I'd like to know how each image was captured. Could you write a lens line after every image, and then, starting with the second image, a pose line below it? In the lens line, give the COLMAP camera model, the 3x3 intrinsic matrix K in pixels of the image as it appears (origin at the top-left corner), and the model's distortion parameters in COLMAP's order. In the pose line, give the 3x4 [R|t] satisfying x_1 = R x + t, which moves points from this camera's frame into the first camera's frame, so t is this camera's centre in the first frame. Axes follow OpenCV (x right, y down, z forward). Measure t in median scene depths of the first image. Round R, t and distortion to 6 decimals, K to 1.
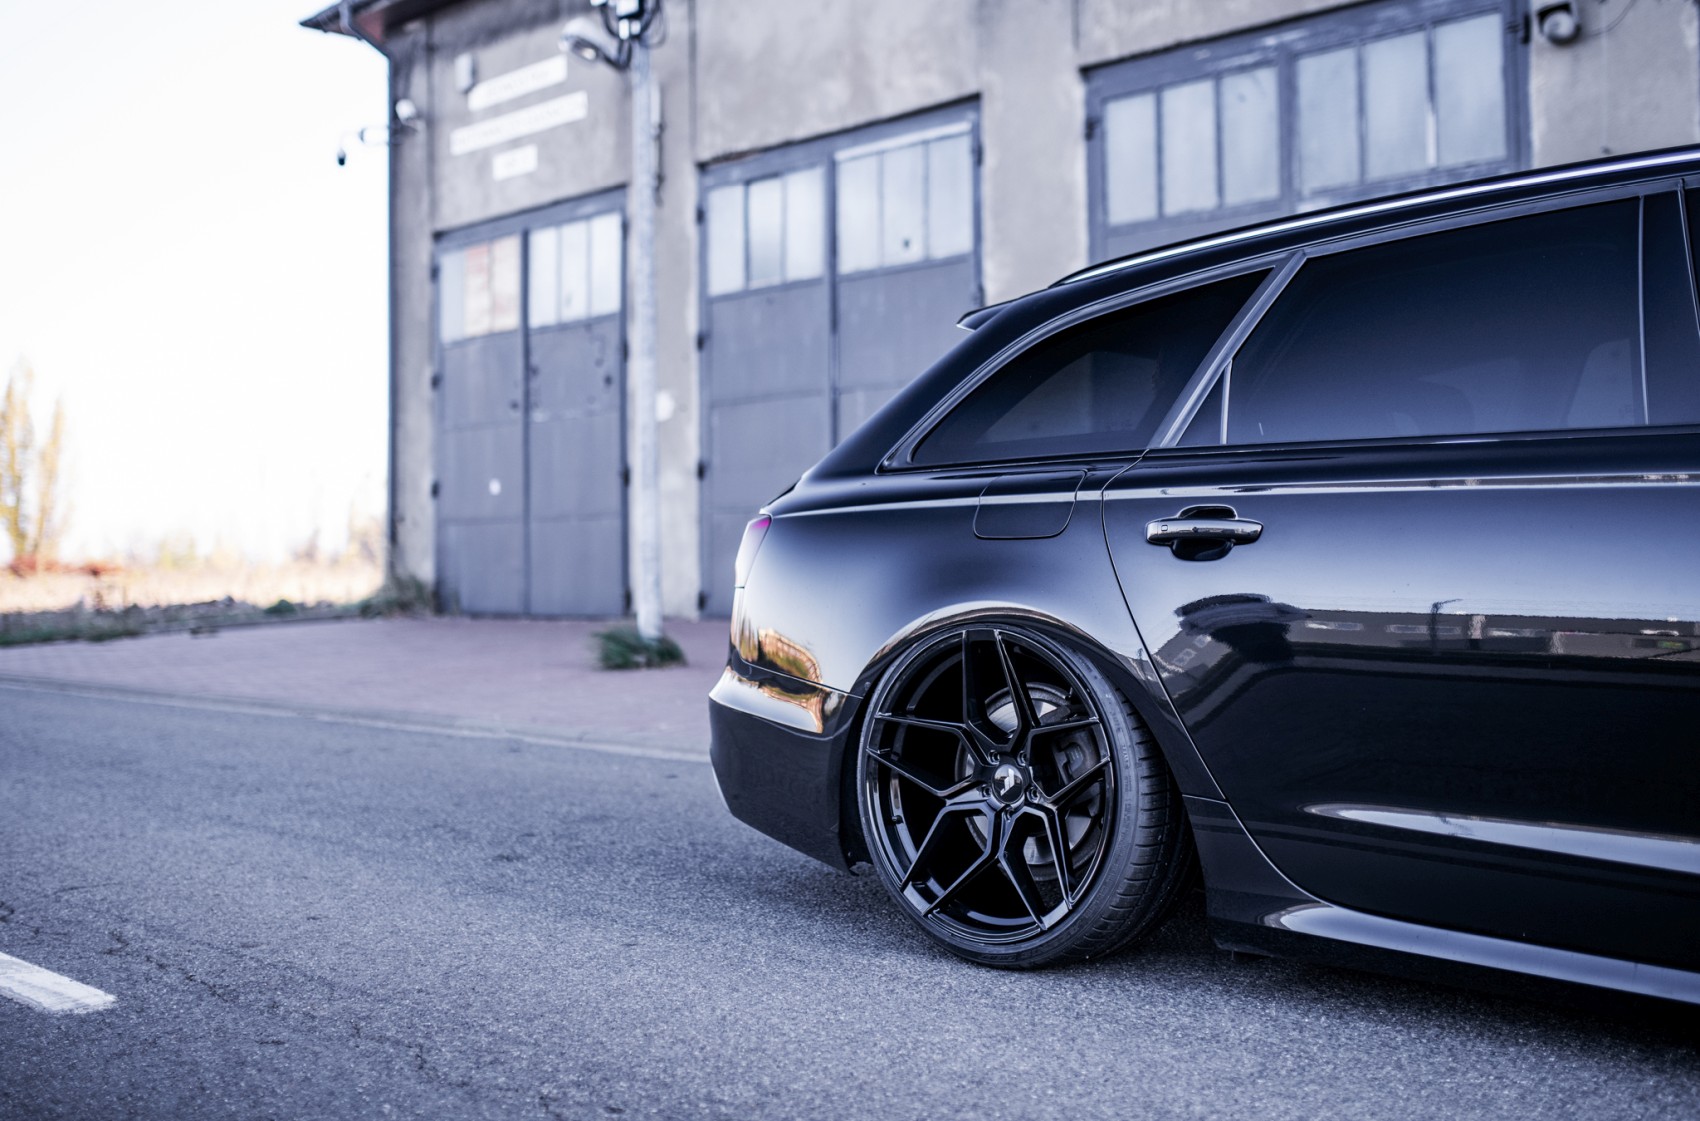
lens RADIAL K [[1779.0, 0, 778.1], [0, 1779.0, 524.8], [0, 0, 1]] dist [-0.083196, 0.125110]
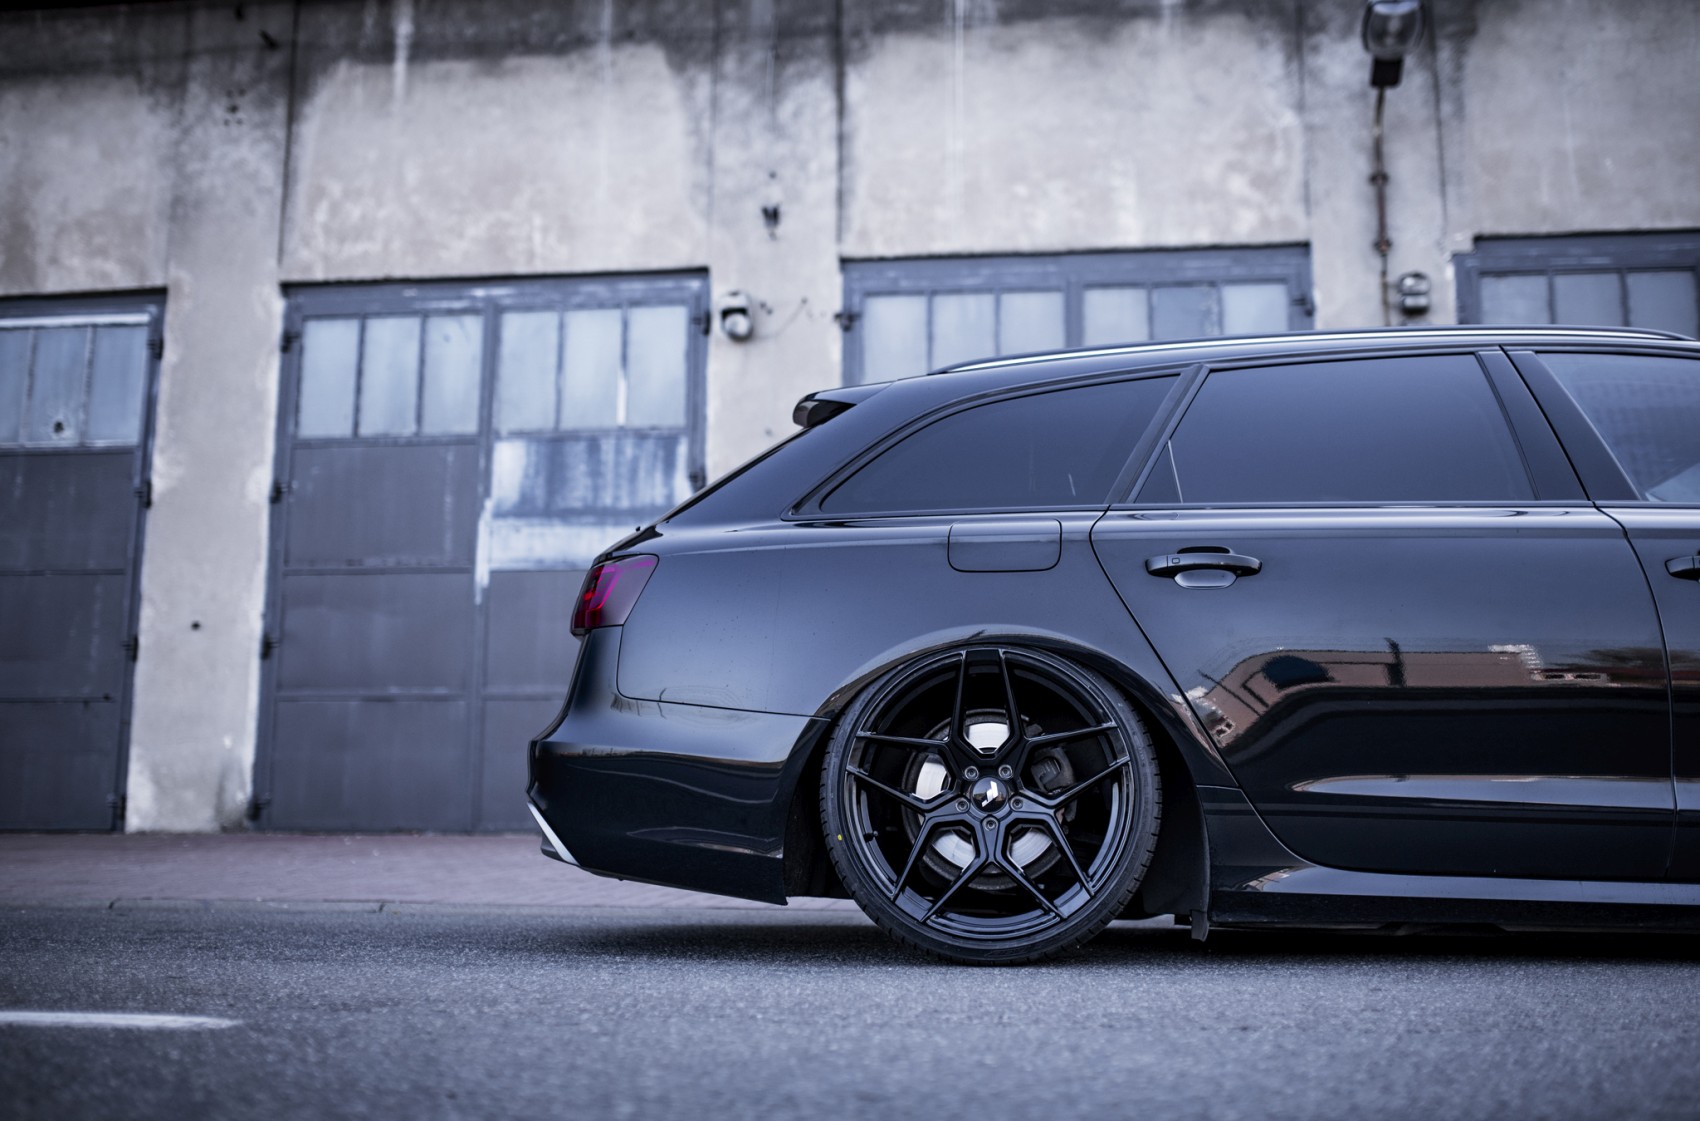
lens RADIAL K [[1688.8, 0, 851.1], [0, 1688.8, 544.2], [0, 0, 1]] dist [-0.073172, 0.124203]
pose [[0.789931, 0.123000, 0.600733, -0.142975], [-0.030736, 0.986386, -0.161546, 0.040489], [-0.612425, 0.109147, 0.782958, 0.055838]]
